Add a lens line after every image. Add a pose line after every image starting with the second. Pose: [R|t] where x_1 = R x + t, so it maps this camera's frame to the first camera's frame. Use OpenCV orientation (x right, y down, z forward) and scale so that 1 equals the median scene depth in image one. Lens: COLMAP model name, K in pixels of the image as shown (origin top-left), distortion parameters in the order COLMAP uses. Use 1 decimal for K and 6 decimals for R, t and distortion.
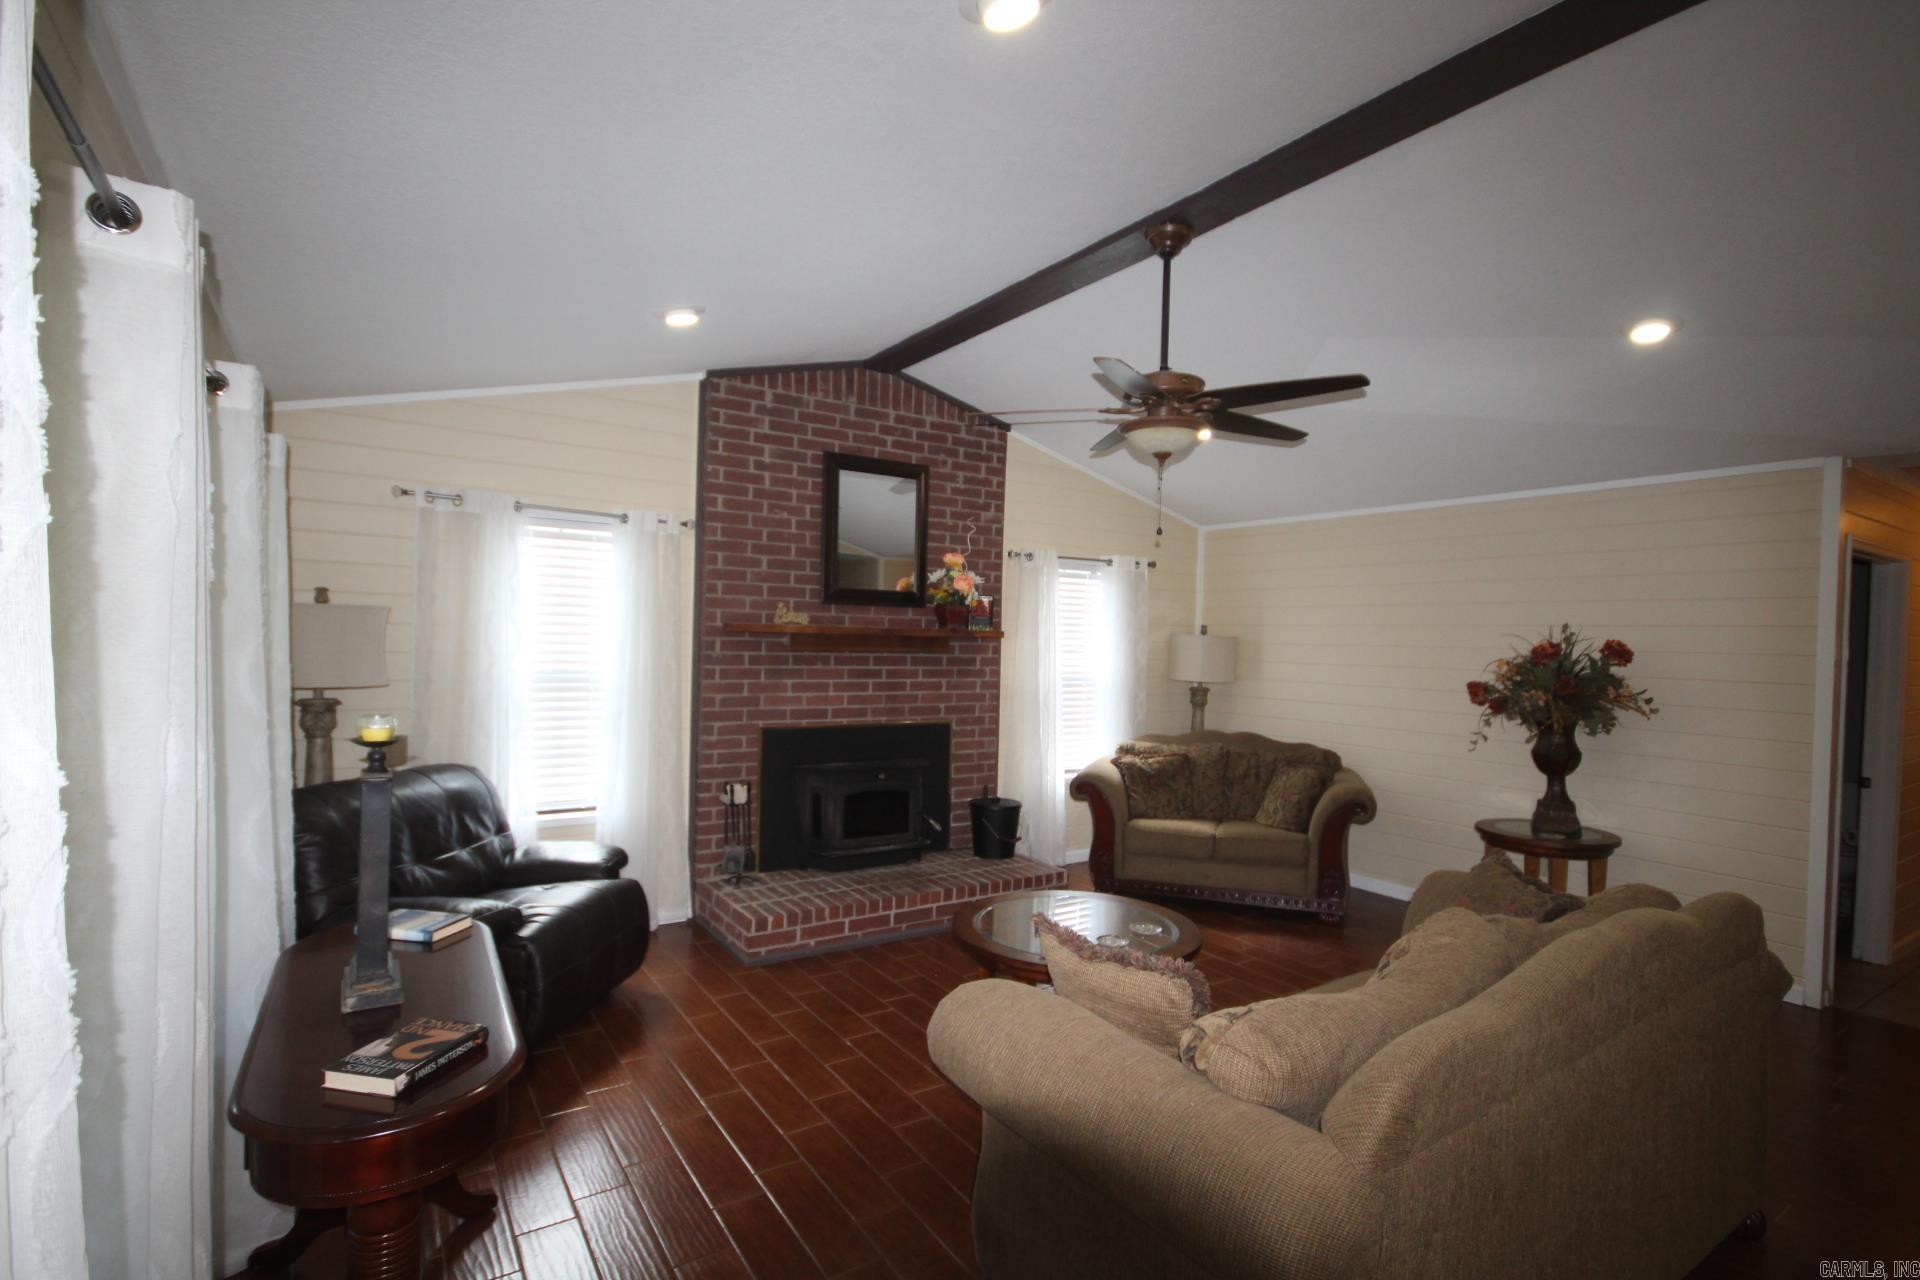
lens RADIAL K [[934.2, 0, 958.9], [0, 934.2, 647.8], [0, 0, 1]] dist [-0.000323, -0.000010]
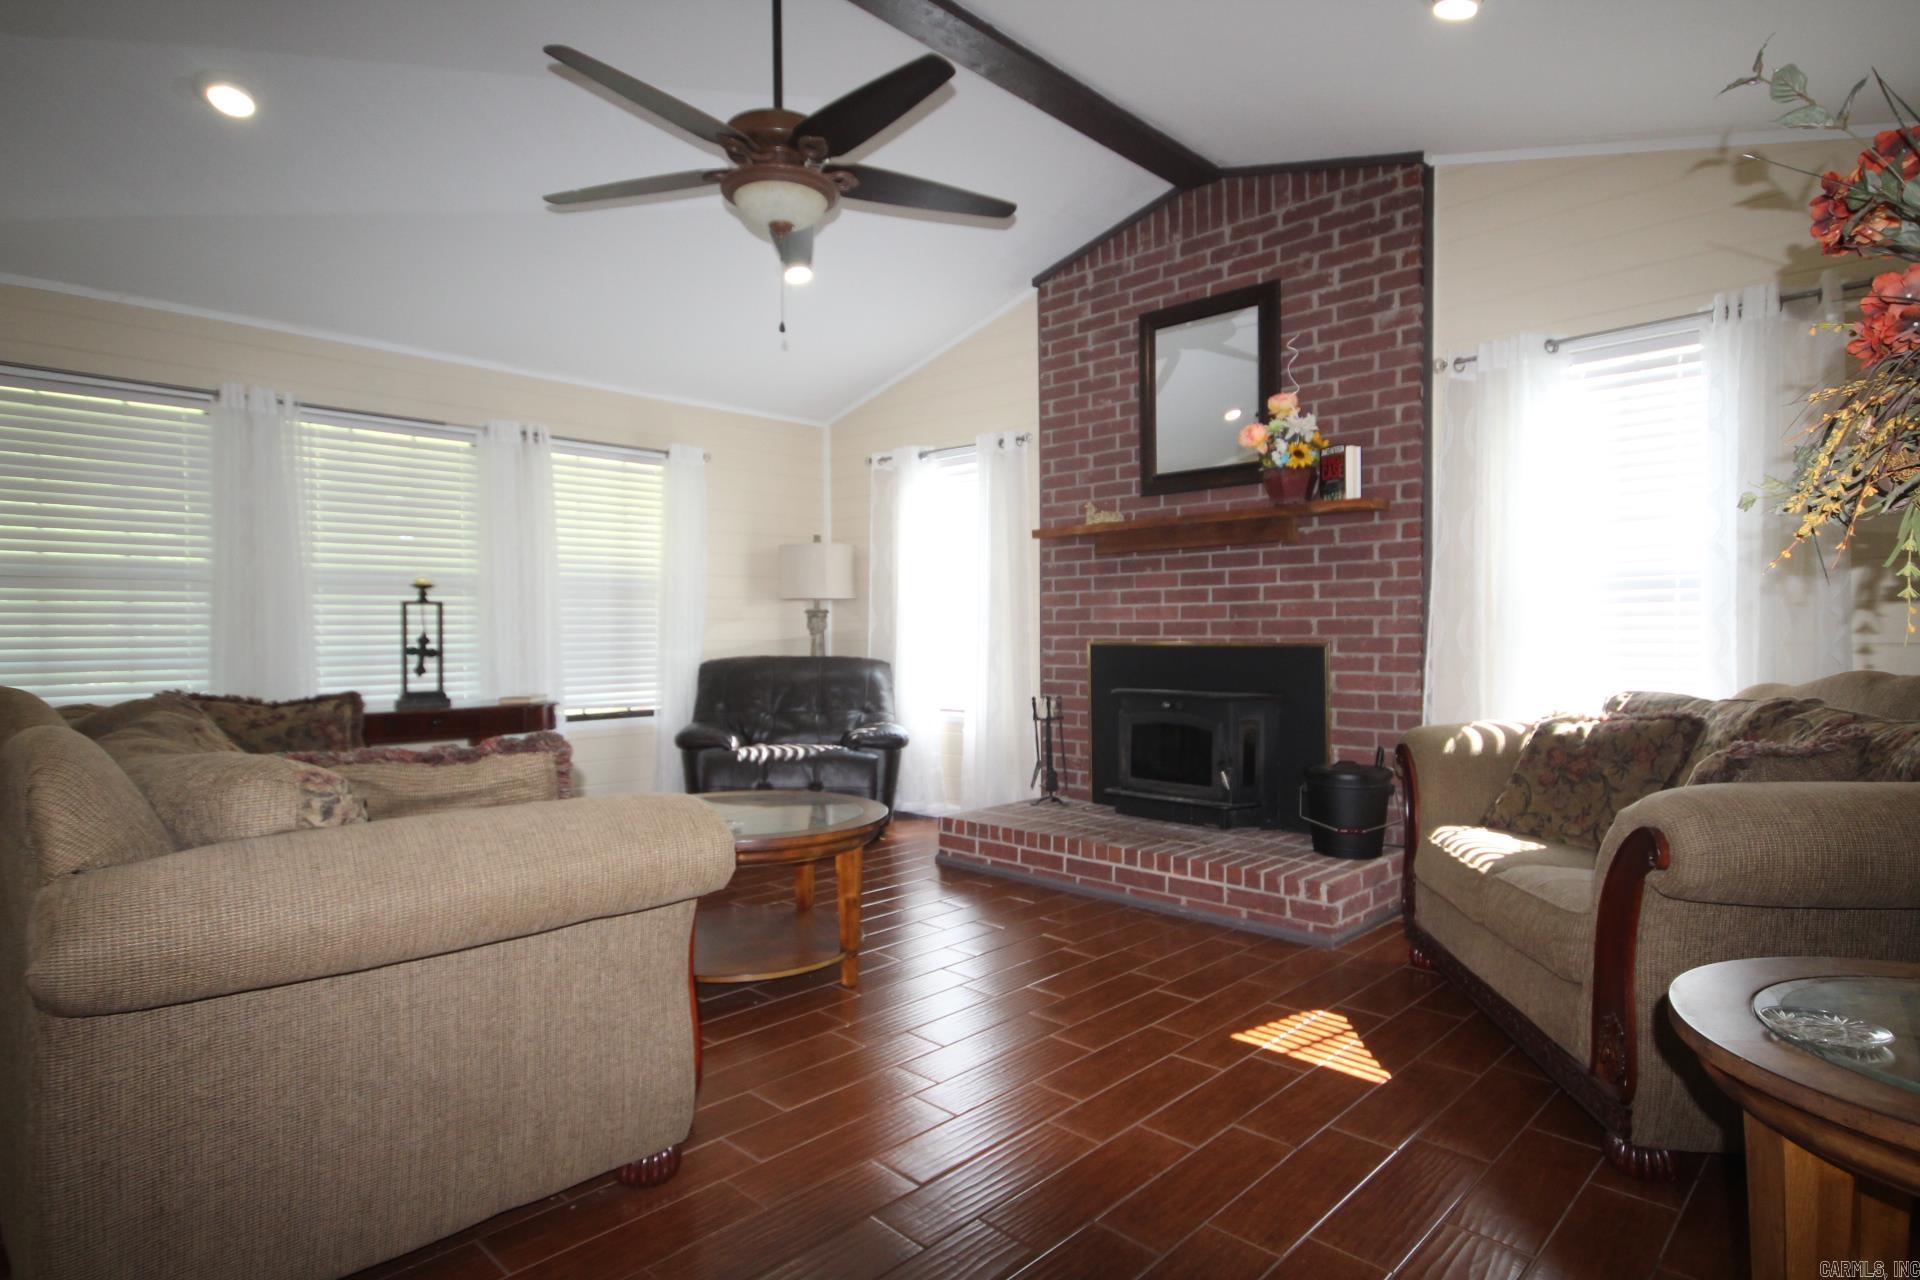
lens RADIAL K [[1005.9, 0, 951.6], [0, 1005.9, 644.0], [0, 0, 1]] dist [0.006332, 0.000207]
pose [[0.214715, -0.012001, -0.976603, 0.680361], [-0.000126, 0.999924, -0.012315, 0.093796], [0.976677, 0.002767, 0.214697, 0.622856]]
